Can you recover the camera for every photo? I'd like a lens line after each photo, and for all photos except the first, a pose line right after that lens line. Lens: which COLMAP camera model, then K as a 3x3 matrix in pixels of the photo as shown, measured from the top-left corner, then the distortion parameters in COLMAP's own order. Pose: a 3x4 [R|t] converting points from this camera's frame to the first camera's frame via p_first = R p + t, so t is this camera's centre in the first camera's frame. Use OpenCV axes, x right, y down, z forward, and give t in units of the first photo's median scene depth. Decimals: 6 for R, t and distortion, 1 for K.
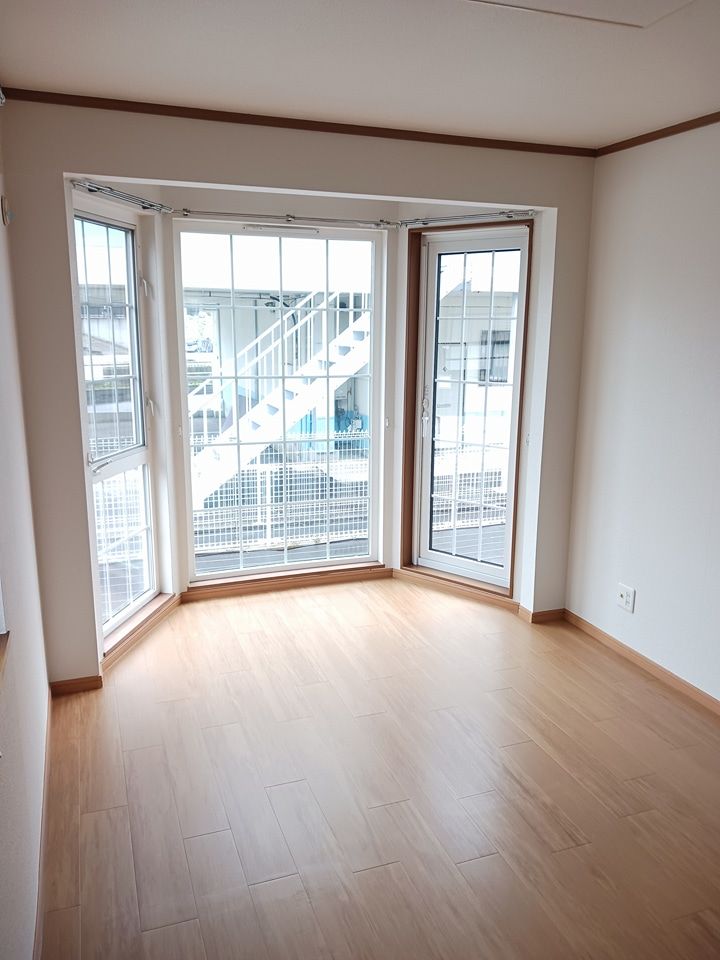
lens RADIAL K [[752.5, 0, 361.2], [0, 752.5, 481.1], [0, 0, 1]] dist [0.008752, 0.000515]
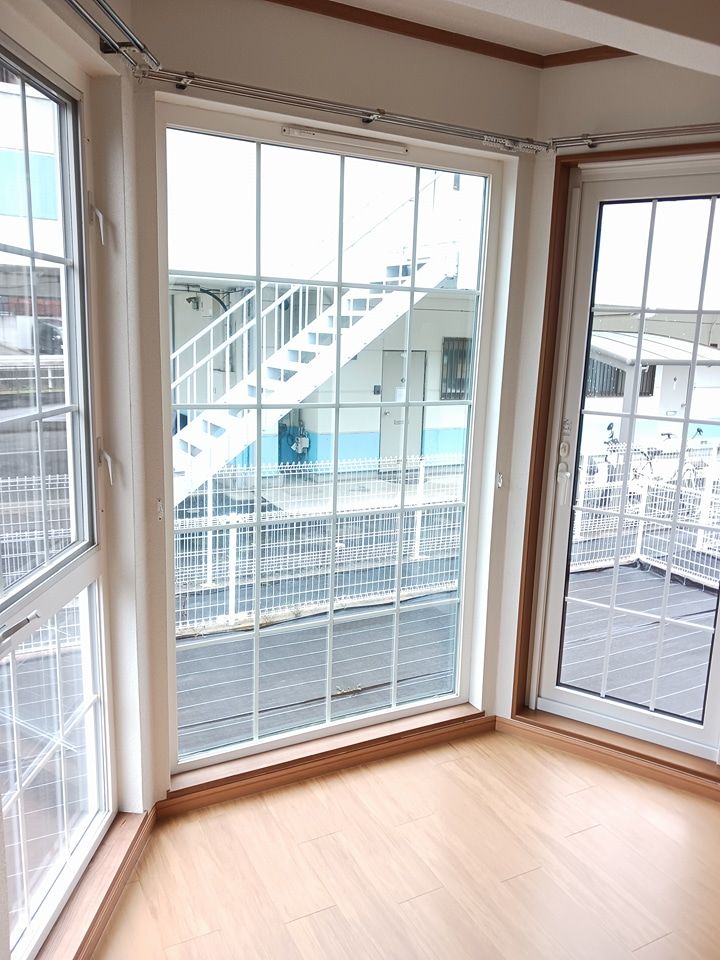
lens RADIAL K [[752.5, 0, 358.2], [0, 752.5, 479.5], [0, 0, 1]] dist [0.008752, 0.000515]
pose [[0.991065, -0.002428, 0.133358, -0.159817], [0.003546, 0.999961, -0.008148, -0.076511], [-0.133333, 0.008548, 0.991034, 0.424577]]
